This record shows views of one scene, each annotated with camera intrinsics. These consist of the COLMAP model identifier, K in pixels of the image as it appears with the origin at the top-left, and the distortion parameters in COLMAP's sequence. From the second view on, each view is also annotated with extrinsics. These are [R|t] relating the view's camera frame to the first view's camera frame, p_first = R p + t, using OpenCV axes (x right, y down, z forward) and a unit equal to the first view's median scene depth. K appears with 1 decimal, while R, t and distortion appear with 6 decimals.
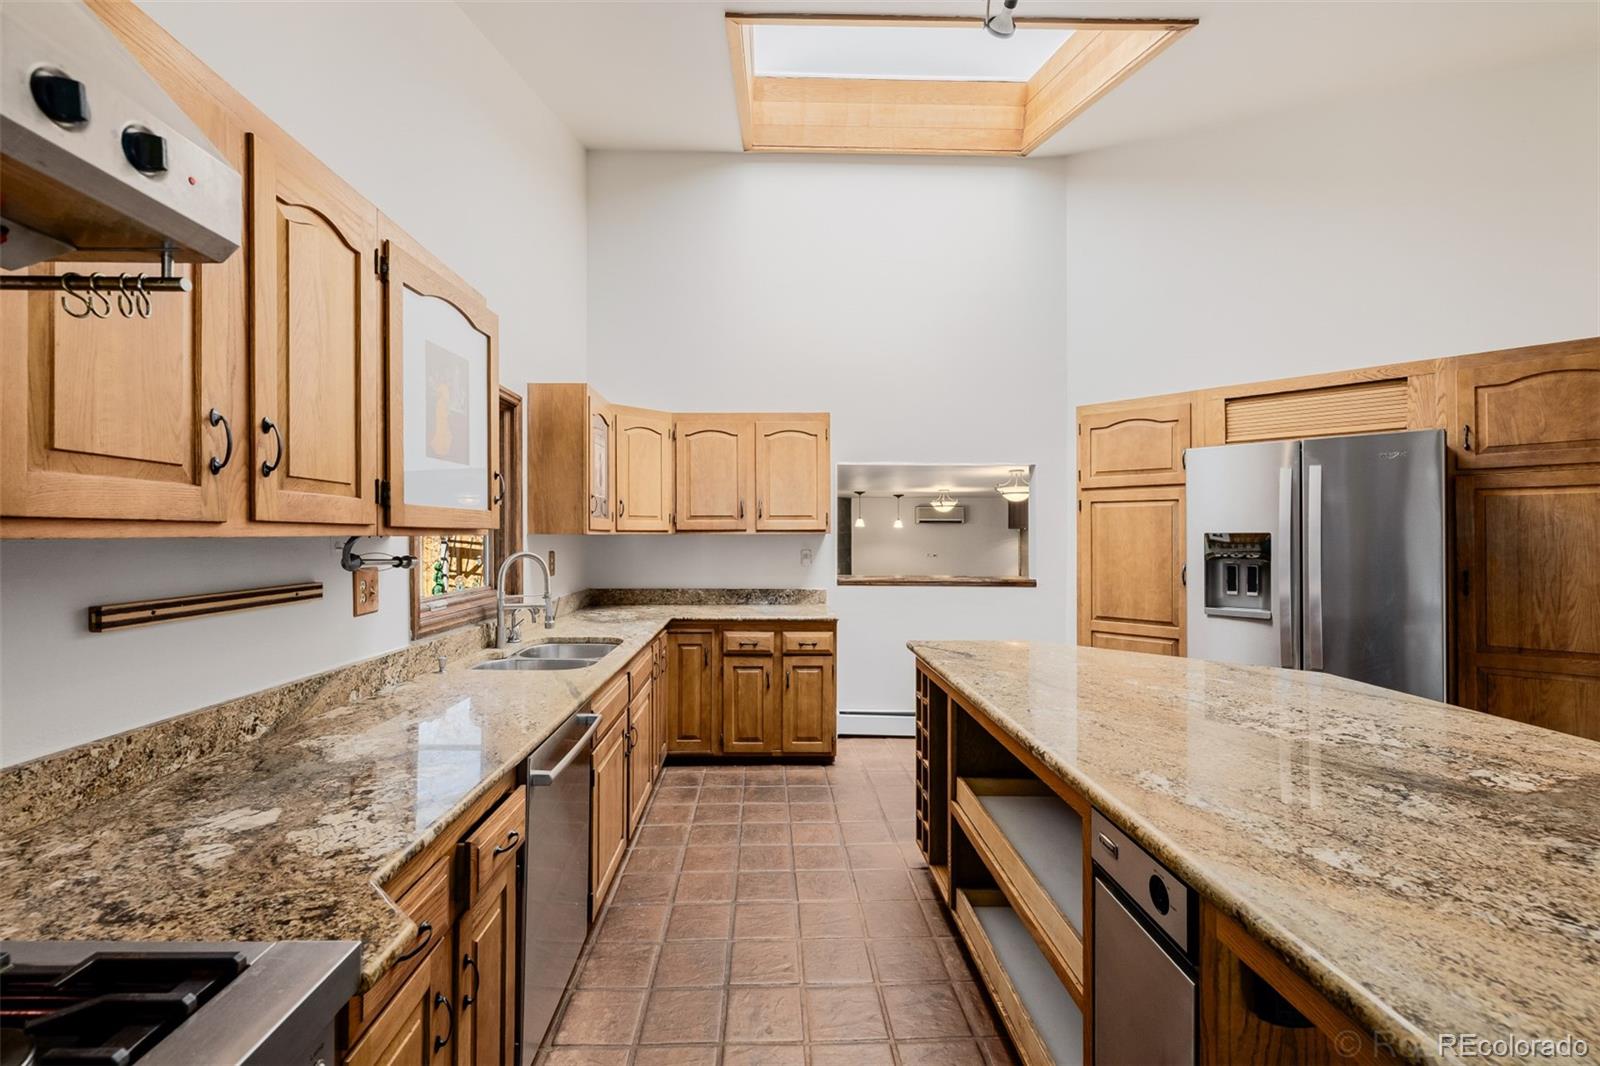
lens RADIAL K [[679.7, 0, 766.3], [0, 679.7, 537.2], [0, 0, 1]] dist [0.000586, -0.000011]
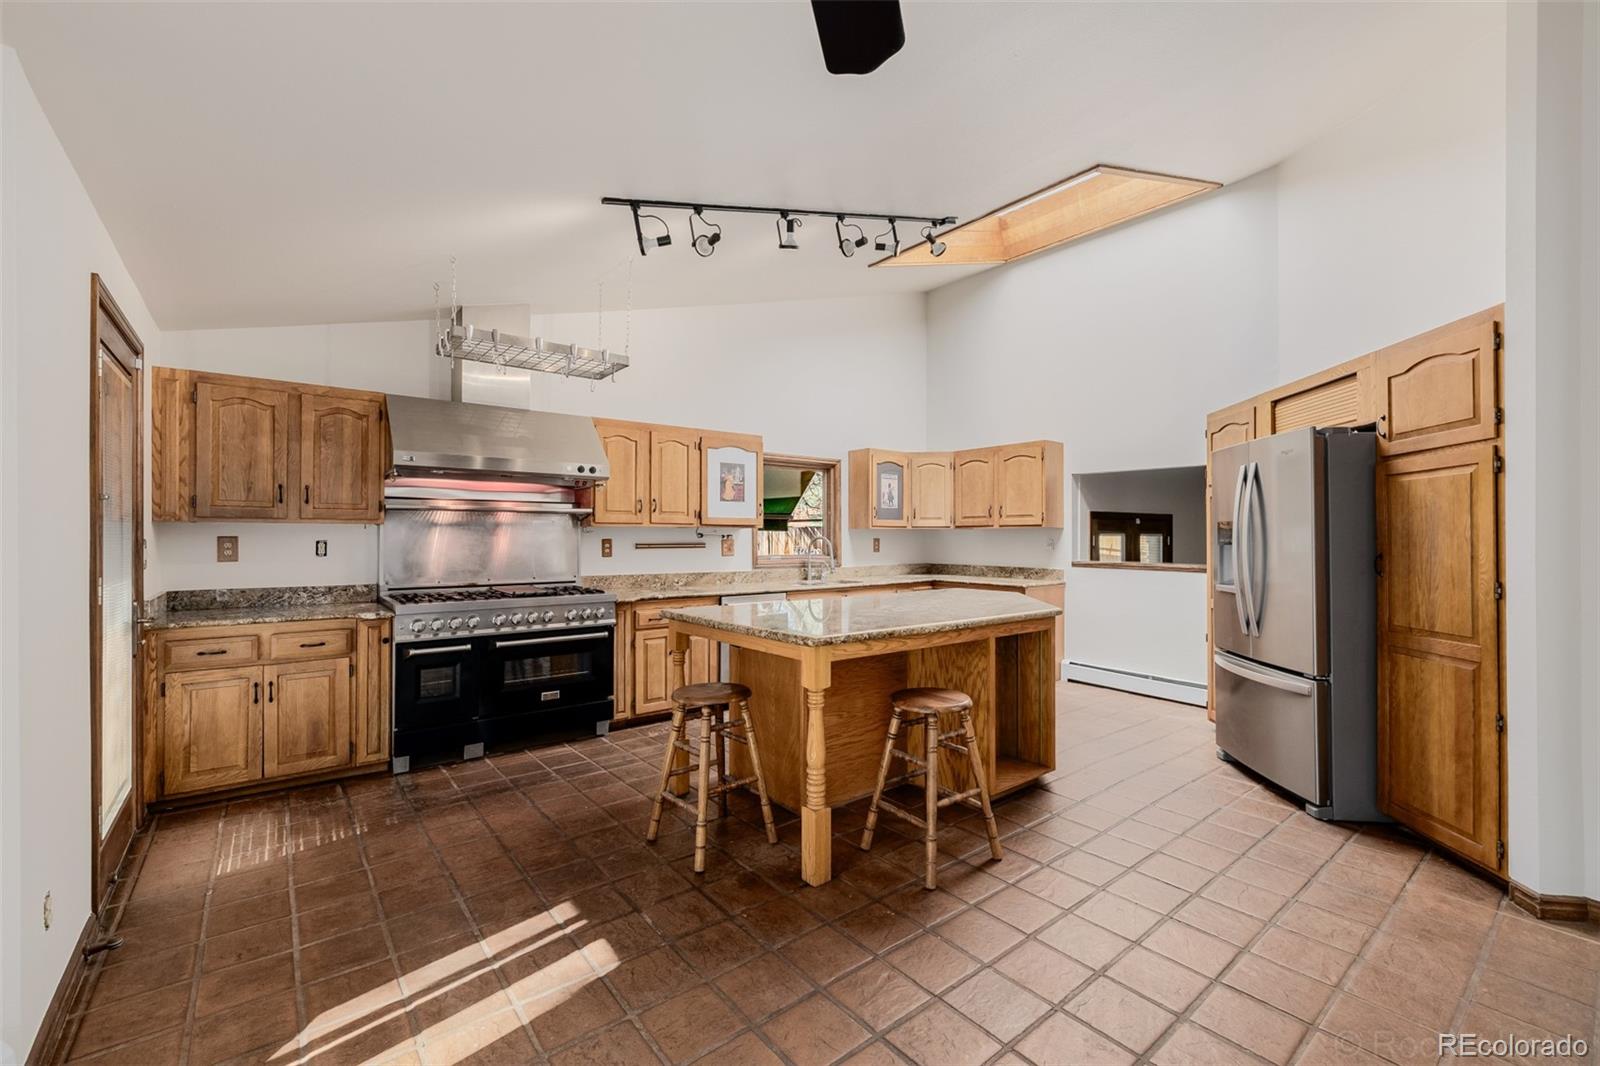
lens RADIAL K [[663.0, 0, 797.1], [0, 663.0, 532.4], [0, 0, 1]] dist [-0.000846, -0.000101]
pose [[0.615881, -0.005434, -0.787820, 0.916072], [-0.003256, 0.999950, -0.009443, 0.021186], [0.787832, 0.008381, 0.615833, -0.245388]]
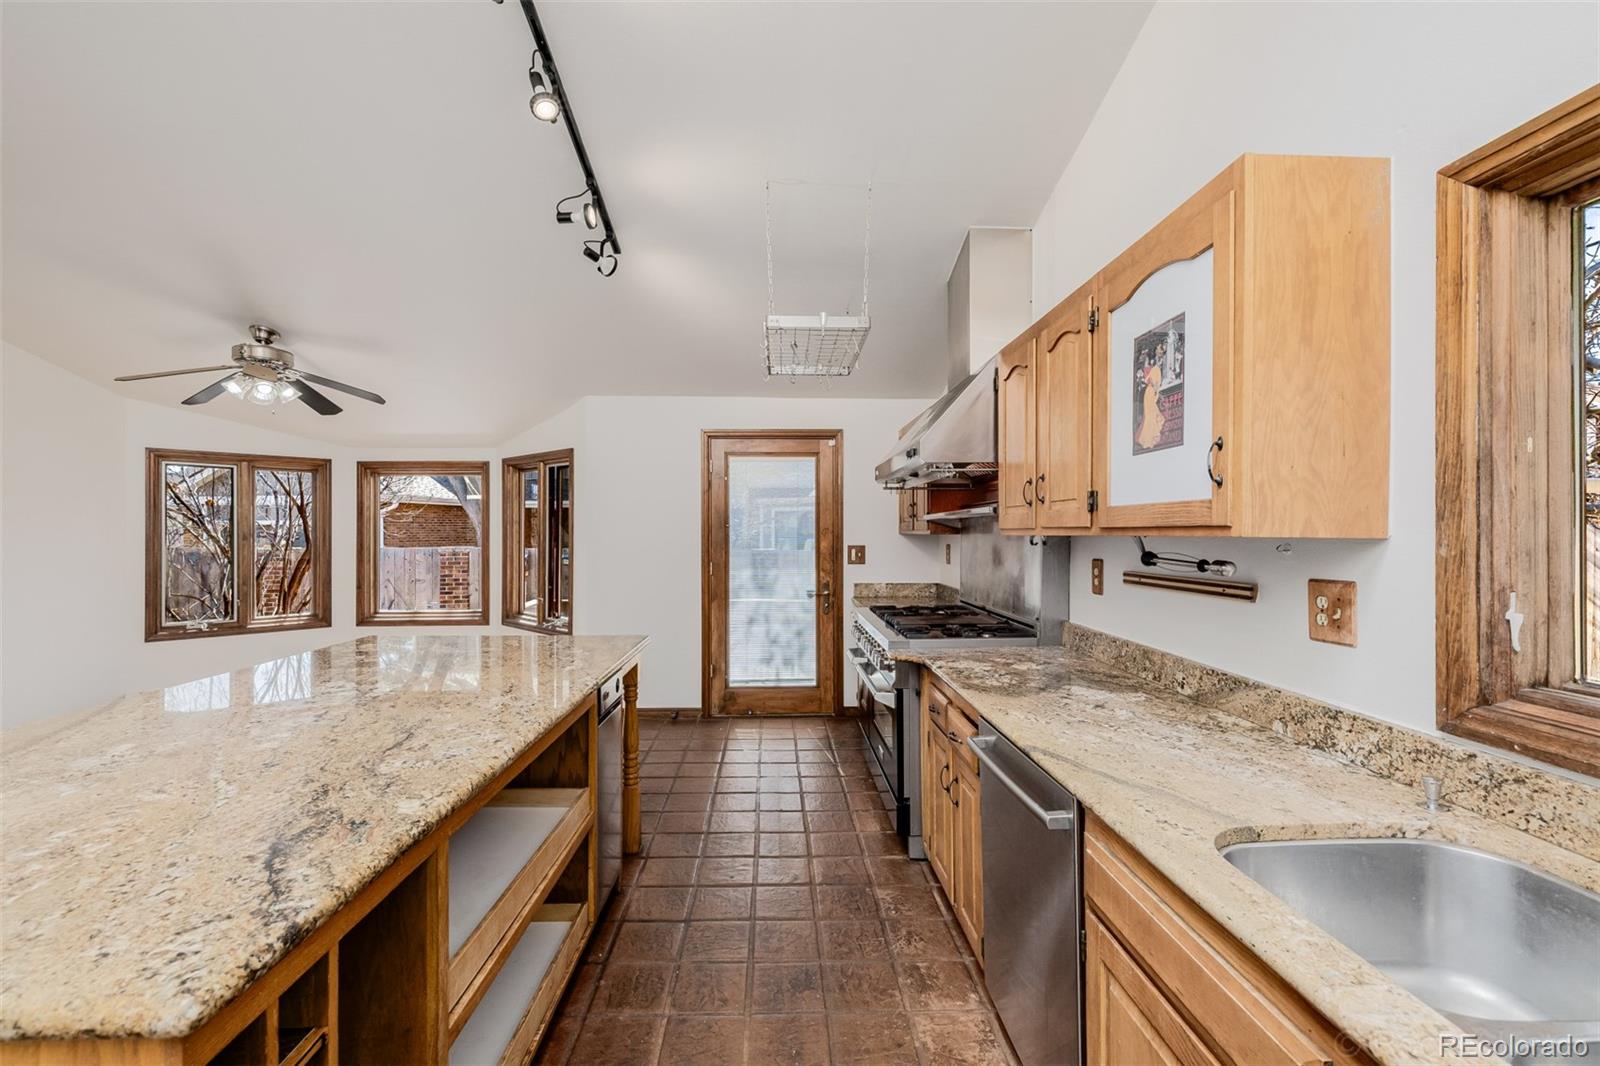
lens RADIAL K [[671.8, 0, 796.0], [0, 671.8, 528.1], [0, 0, 1]] dist [0.001132, 0.000178]
pose [[-0.999466, -0.000030, -0.032689, 0.008219], [0.000070, 0.999995, -0.003060, -0.004836], [0.032689, -0.003061, -0.999461, 0.890230]]
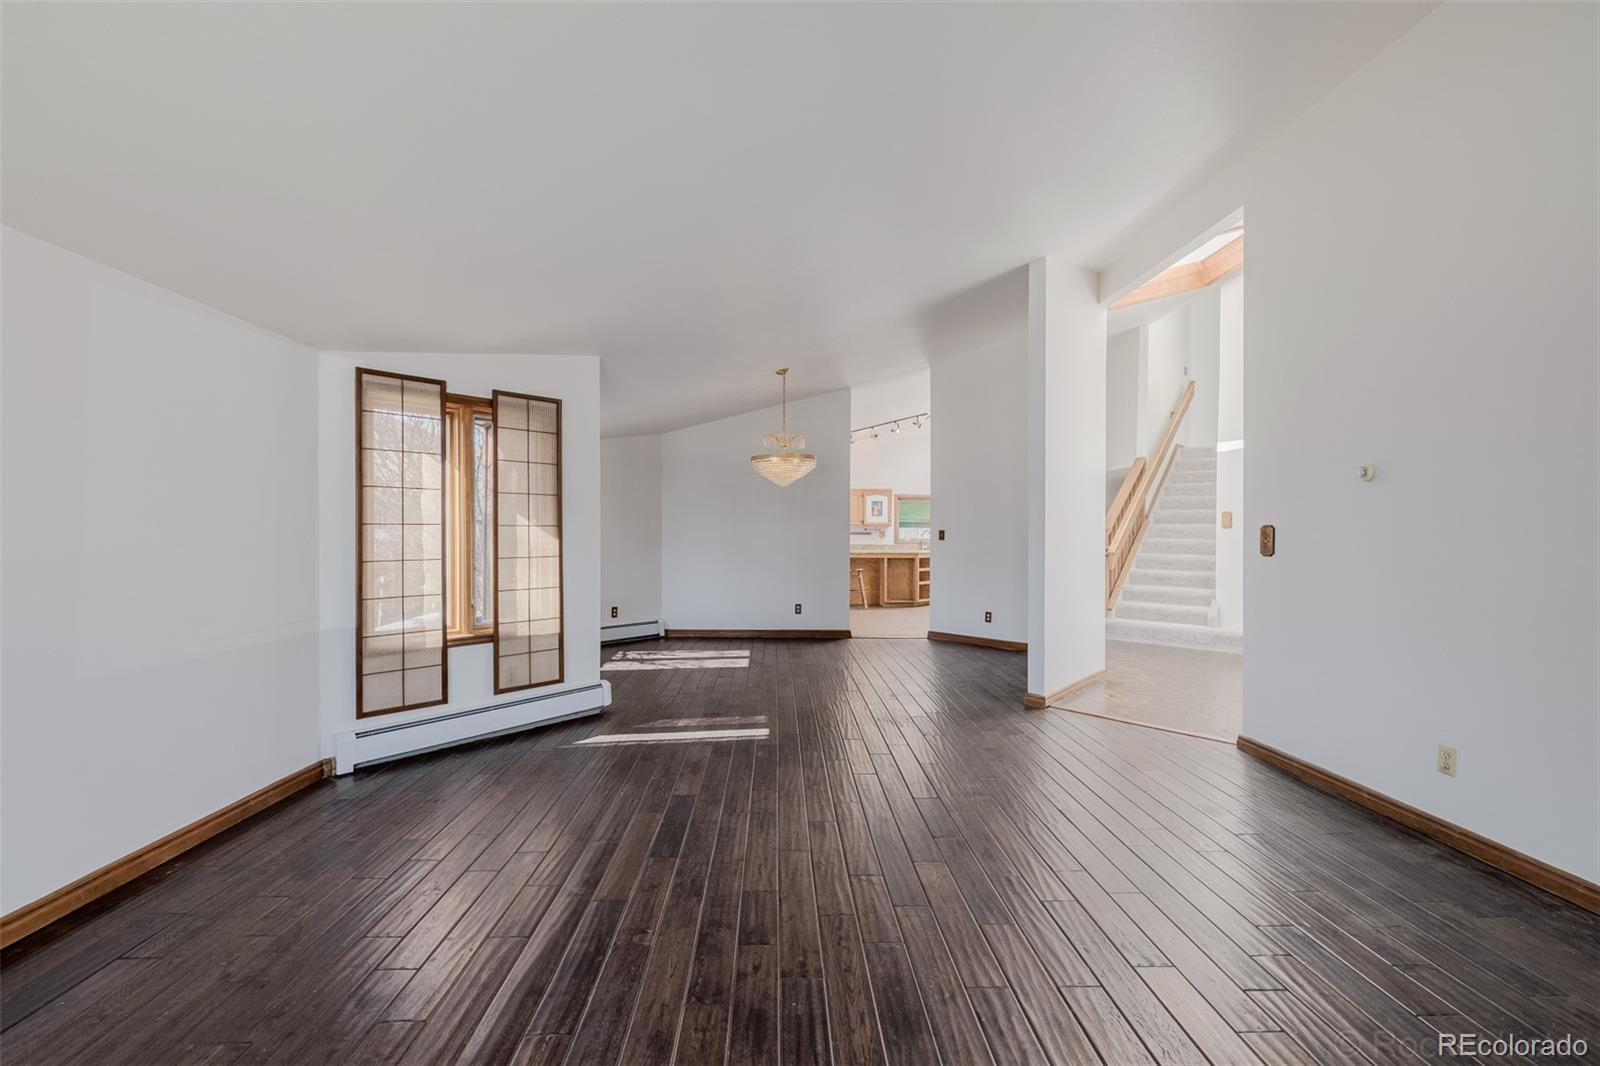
lens RADIAL K [[663.0, 0, 797.1], [0, 663.0, 532.4], [0, 0, 1]] dist [-0.000846, -0.000101]
pose [[0.033300, -0.001180, -0.999445, 3.152197], [-0.002458, 0.999996, -0.001263, 0.035024], [0.999442, 0.002498, 0.033297, -0.043239]]
